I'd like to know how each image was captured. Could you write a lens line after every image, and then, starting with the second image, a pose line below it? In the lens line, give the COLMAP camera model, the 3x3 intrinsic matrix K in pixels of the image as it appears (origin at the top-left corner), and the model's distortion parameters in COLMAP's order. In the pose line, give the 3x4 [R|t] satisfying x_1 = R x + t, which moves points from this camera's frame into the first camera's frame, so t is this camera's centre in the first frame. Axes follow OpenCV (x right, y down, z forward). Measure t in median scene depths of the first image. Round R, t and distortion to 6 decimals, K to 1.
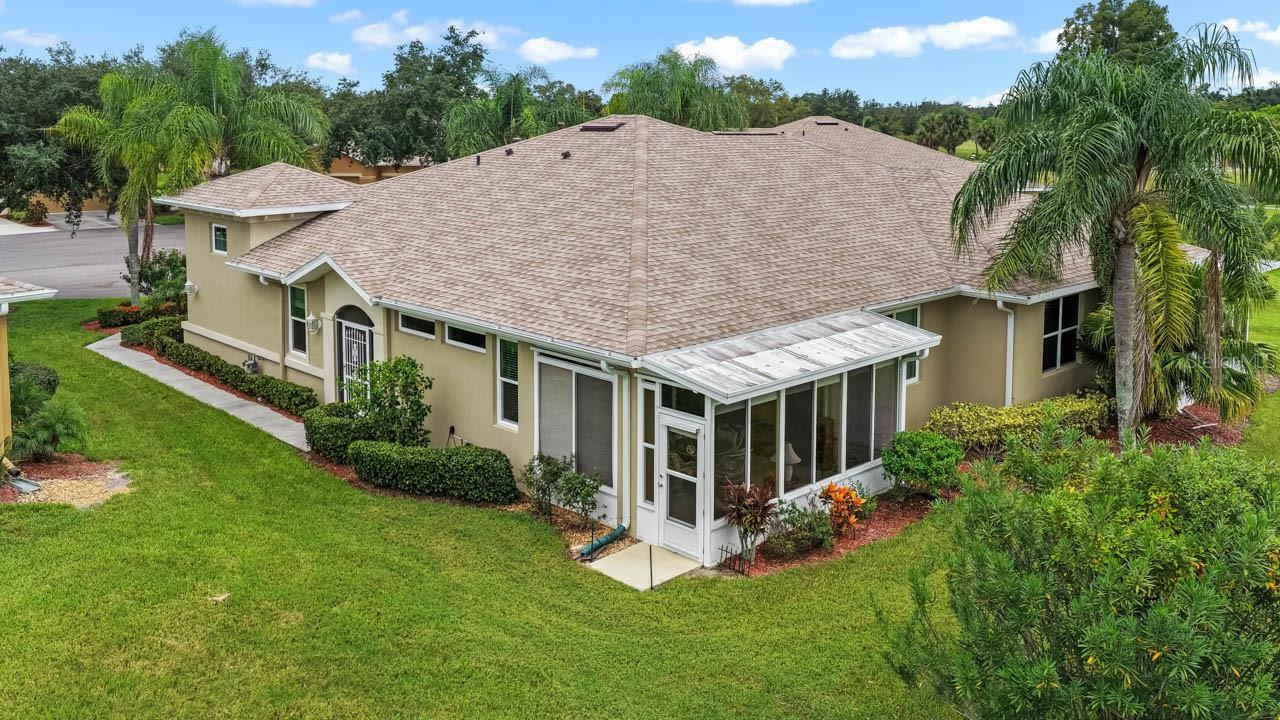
lens RADIAL K [[1064.7, 0, 645.2], [0, 1064.7, 361.3], [0, 0, 1]] dist [-0.012663, 0.011188]
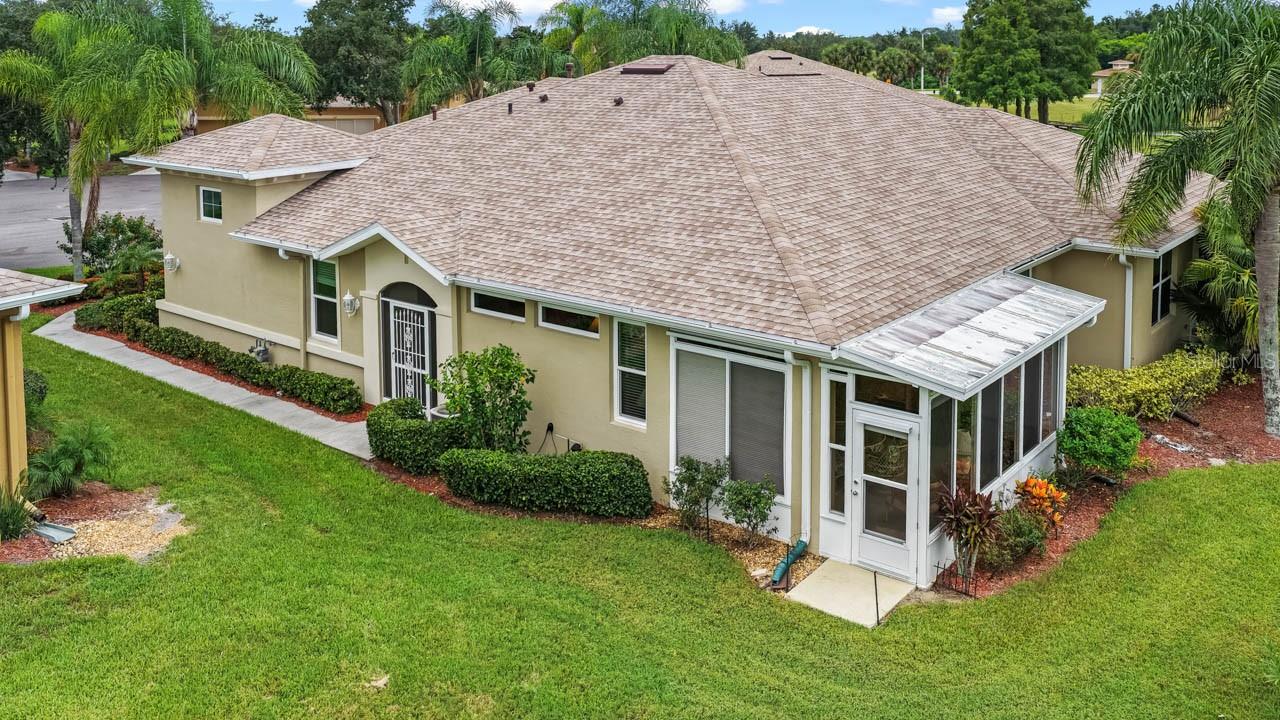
lens RADIAL K [[1064.7, 0, 598.4], [0, 1064.7, 268.6], [0, 0, 1]] dist [-0.012663, 0.011188]
pose [[0.993273, -0.032479, 0.111150, -0.241977], [0.034762, 0.999221, -0.018664, -0.047543], [-0.110457, 0.022402, 0.993628, 0.149341]]
